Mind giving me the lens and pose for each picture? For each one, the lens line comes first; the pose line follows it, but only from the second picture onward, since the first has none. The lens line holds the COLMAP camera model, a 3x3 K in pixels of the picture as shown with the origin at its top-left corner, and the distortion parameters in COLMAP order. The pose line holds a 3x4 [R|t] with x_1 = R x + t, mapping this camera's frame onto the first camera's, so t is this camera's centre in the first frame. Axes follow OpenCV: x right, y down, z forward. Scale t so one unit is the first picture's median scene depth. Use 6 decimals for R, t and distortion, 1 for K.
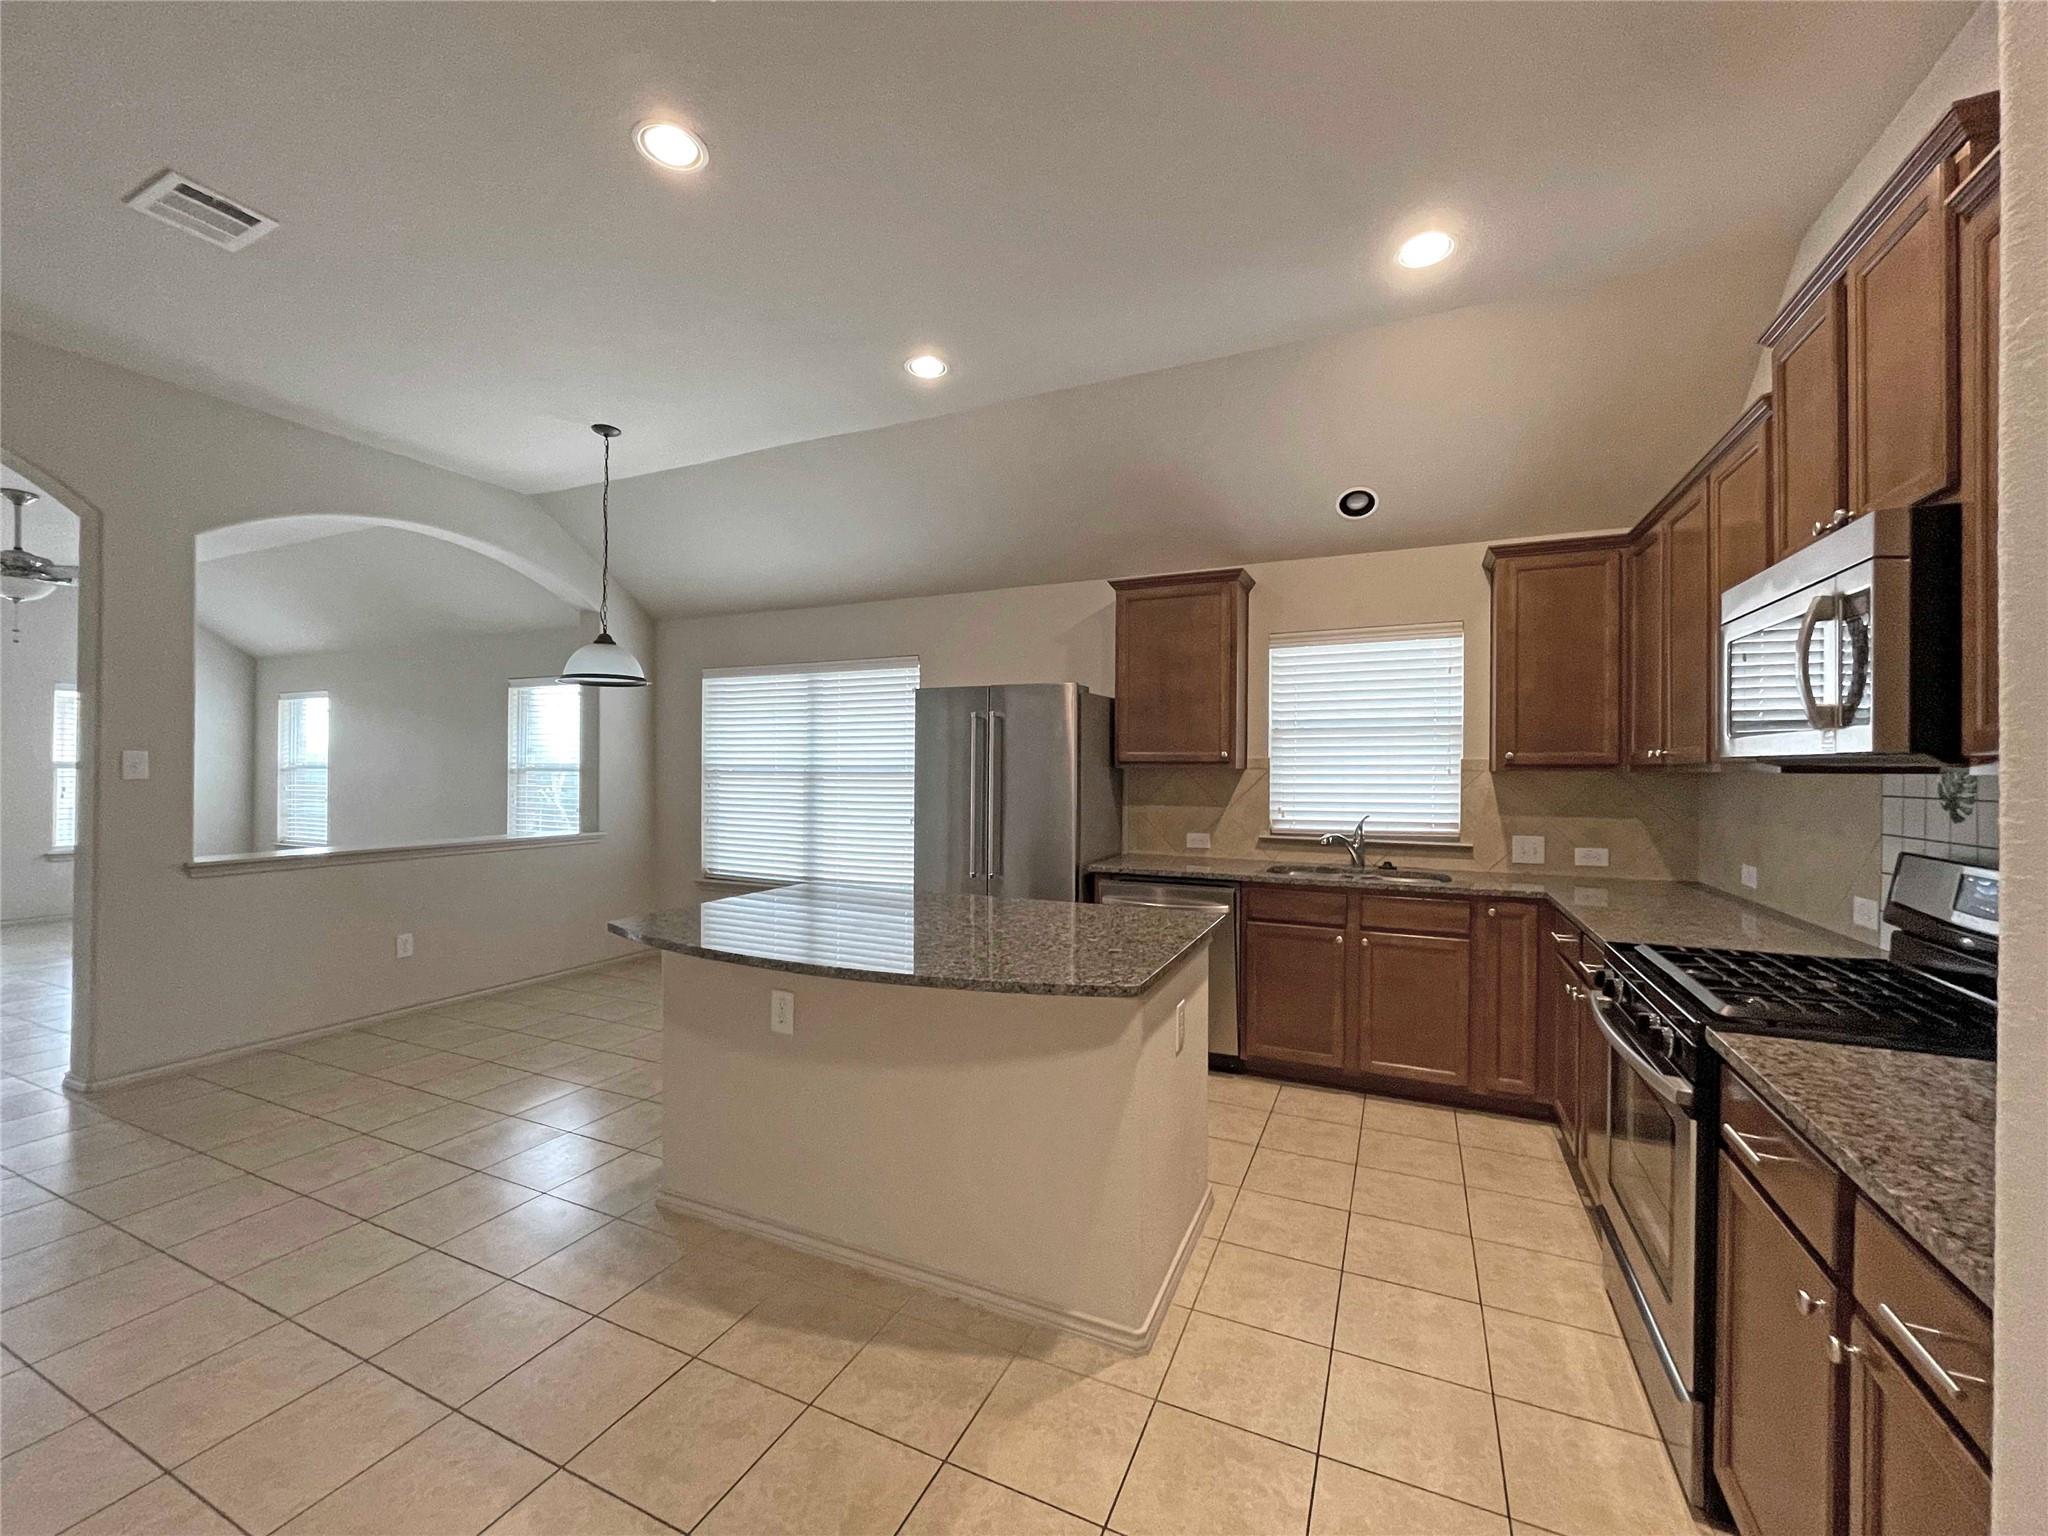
lens RADIAL K [[827.6, 0, 1024.0], [0, 827.6, 768.0], [0, 0, 1]] dist [-0.000393, -0.000113]
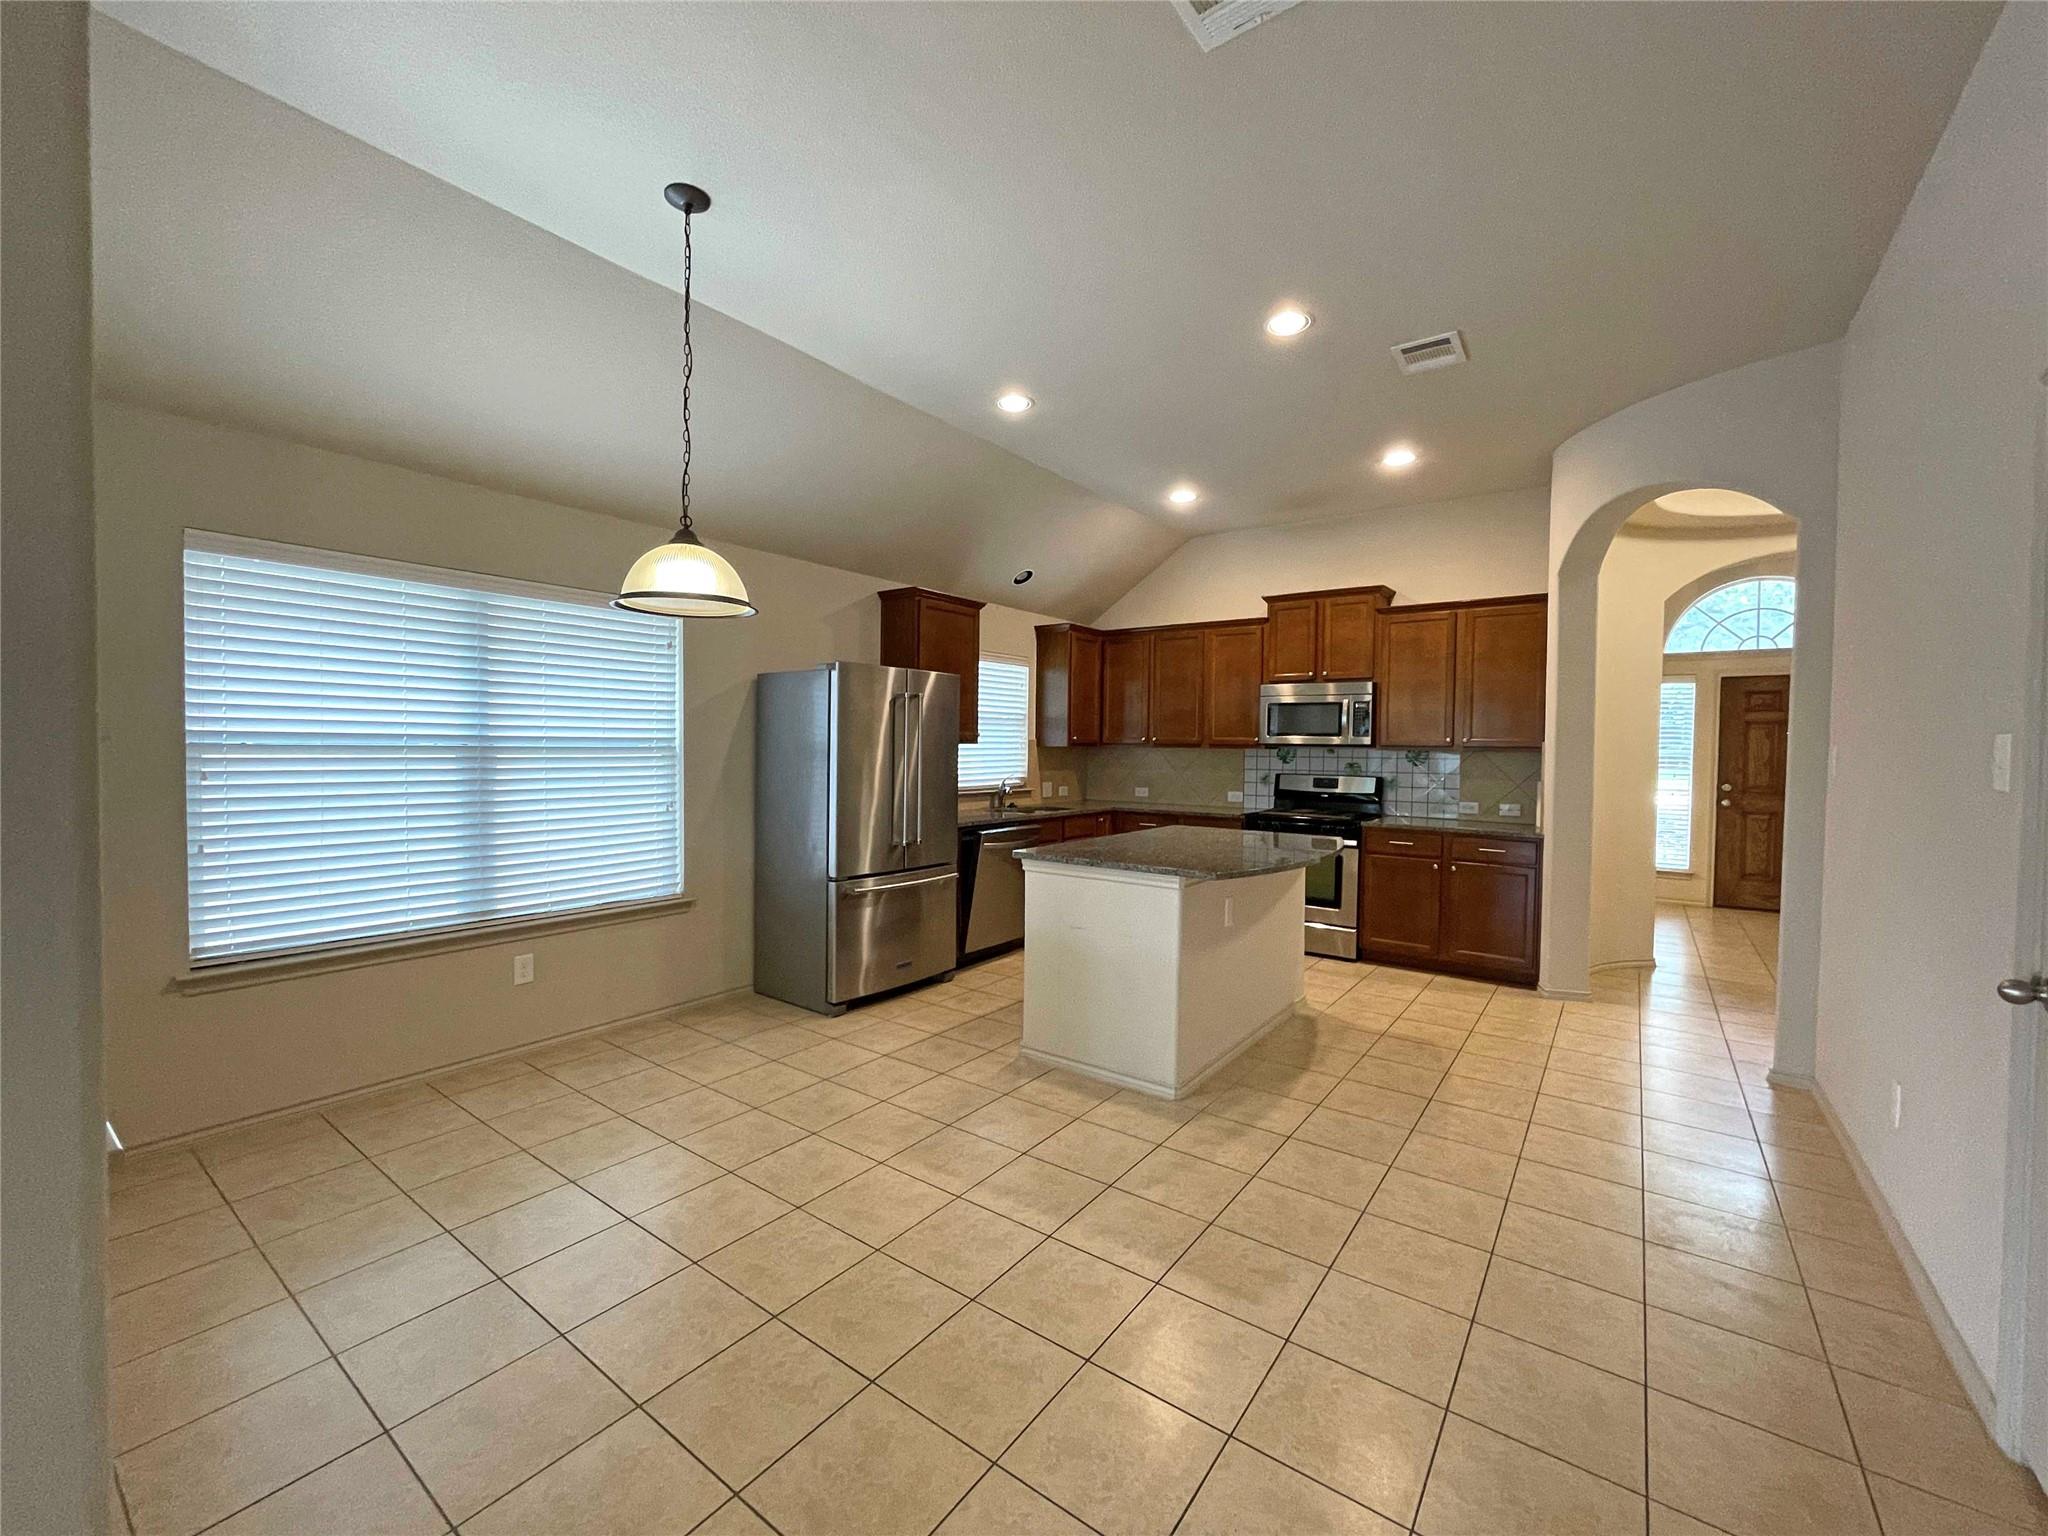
lens RADIAL K [[824.3, 0, 1024.1], [0, 824.3, 765.3], [0, 0, 1]] dist [0.008523, -0.000342]
pose [[0.205432, -0.026462, 0.978314, -1.124642], [-0.010747, 0.999513, 0.029292, -0.006733], [-0.978612, -0.016532, 0.205048, 0.652655]]
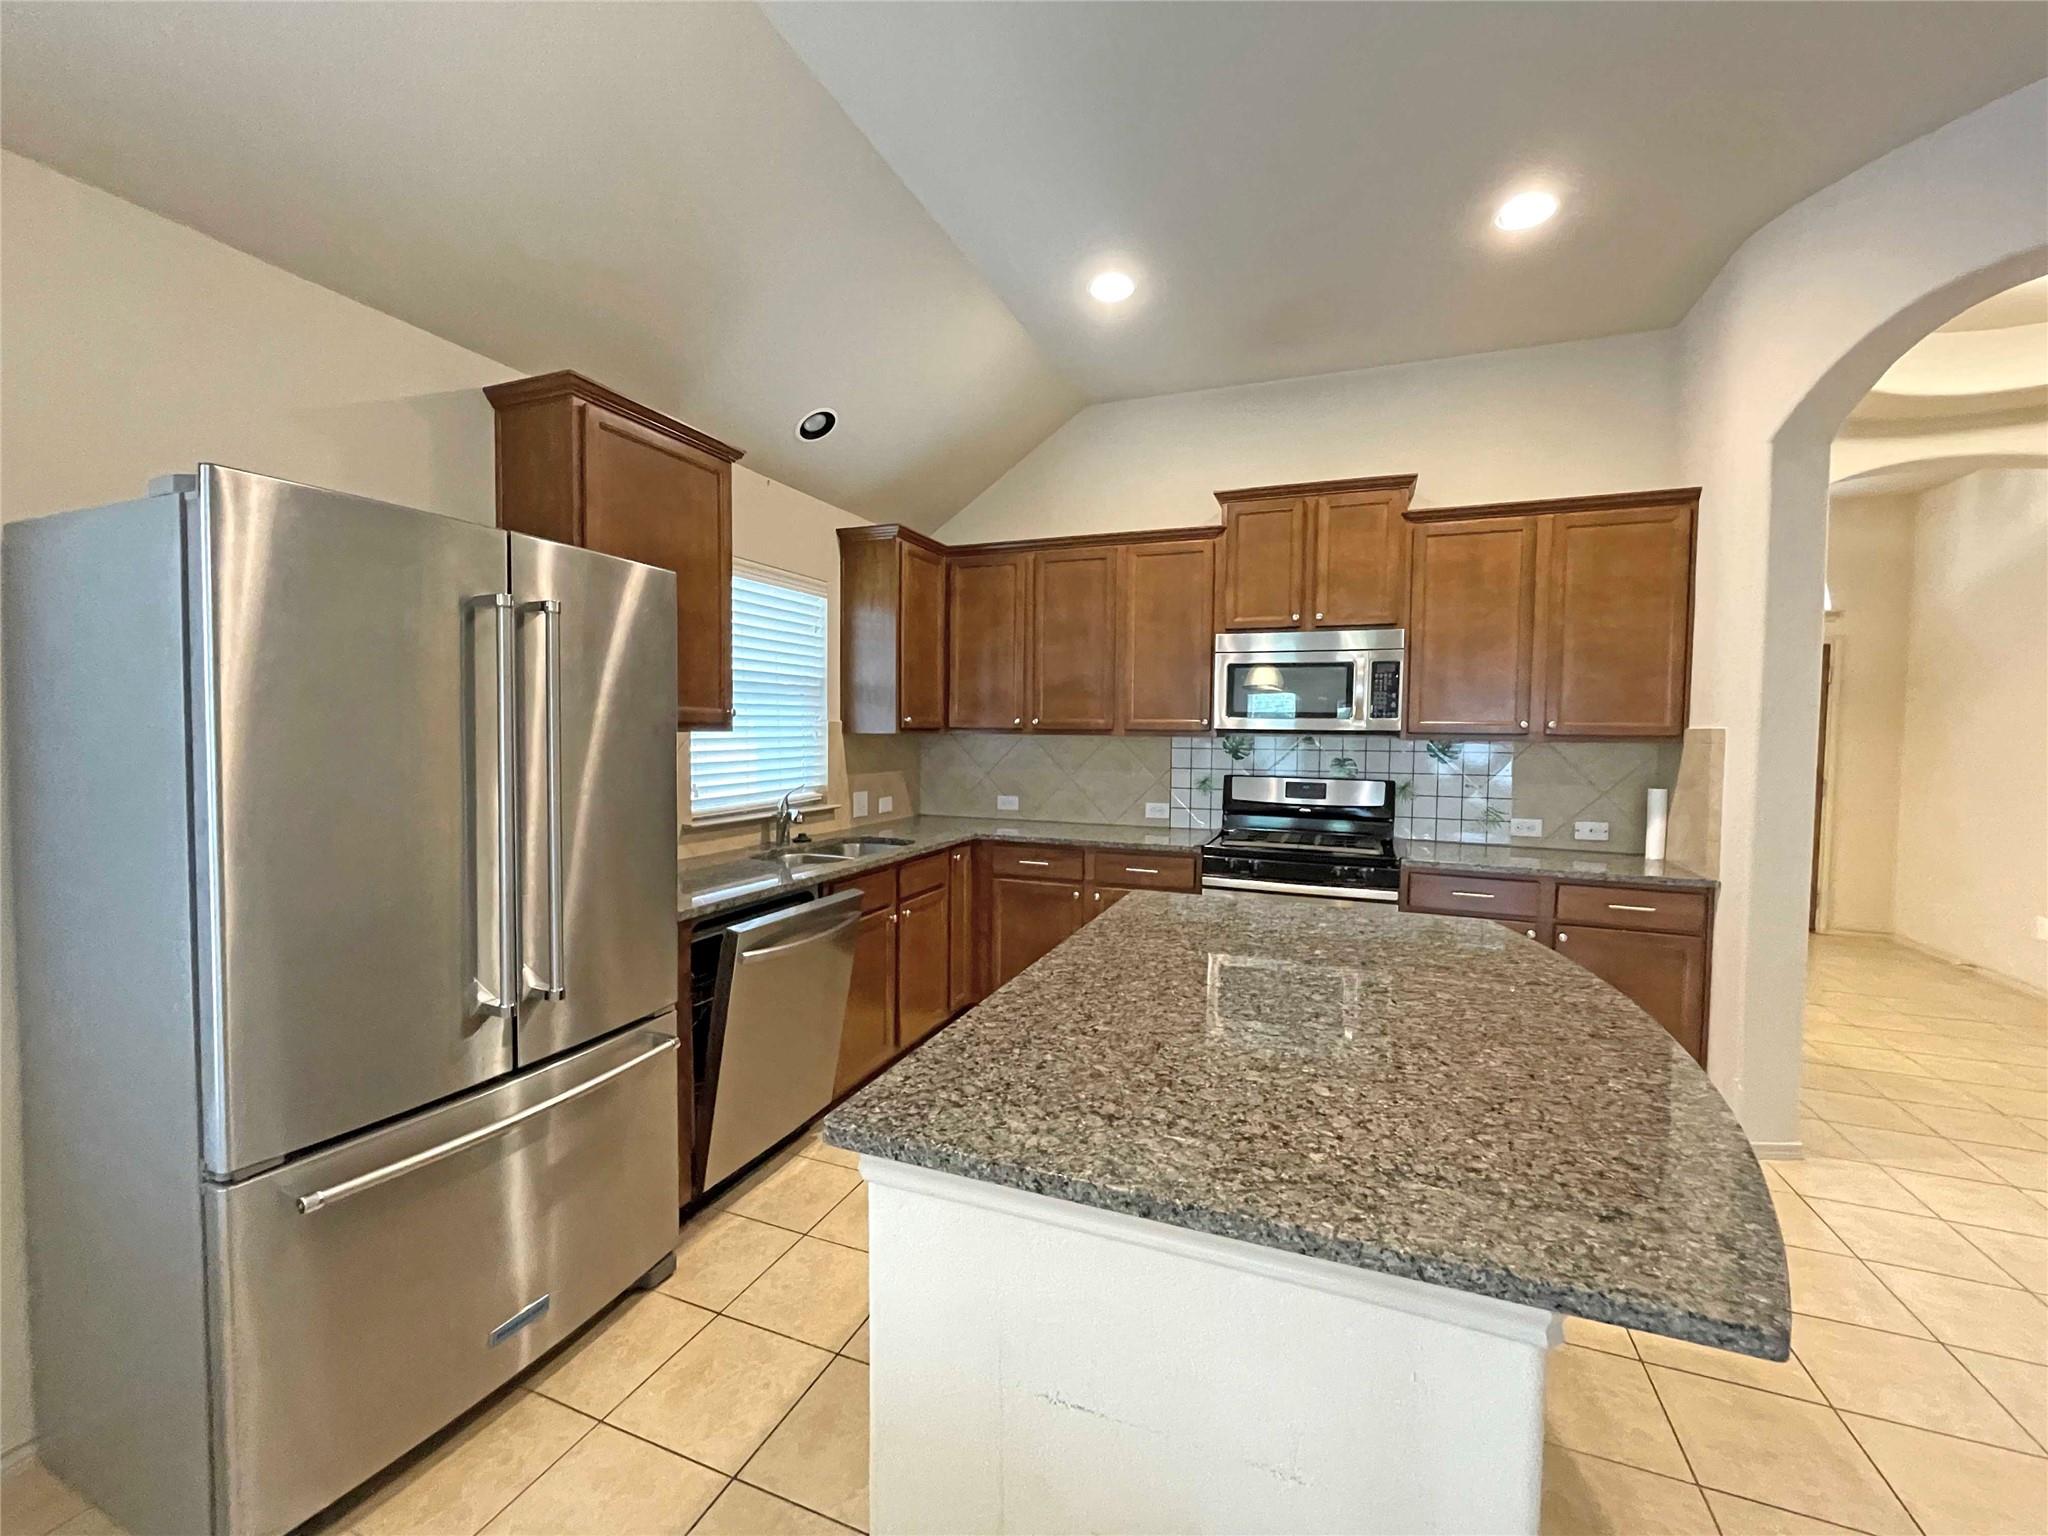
lens RADIAL K [[824.3, 0, 1024.1], [0, 824.3, 765.3], [0, 0, 1]] dist [0.008523, -0.000342]
pose [[-0.051079, -0.051217, 0.997380, -0.477587], [-0.011190, 0.998651, 0.050709, -0.011060], [-0.998632, -0.008571, -0.051583, 0.806343]]
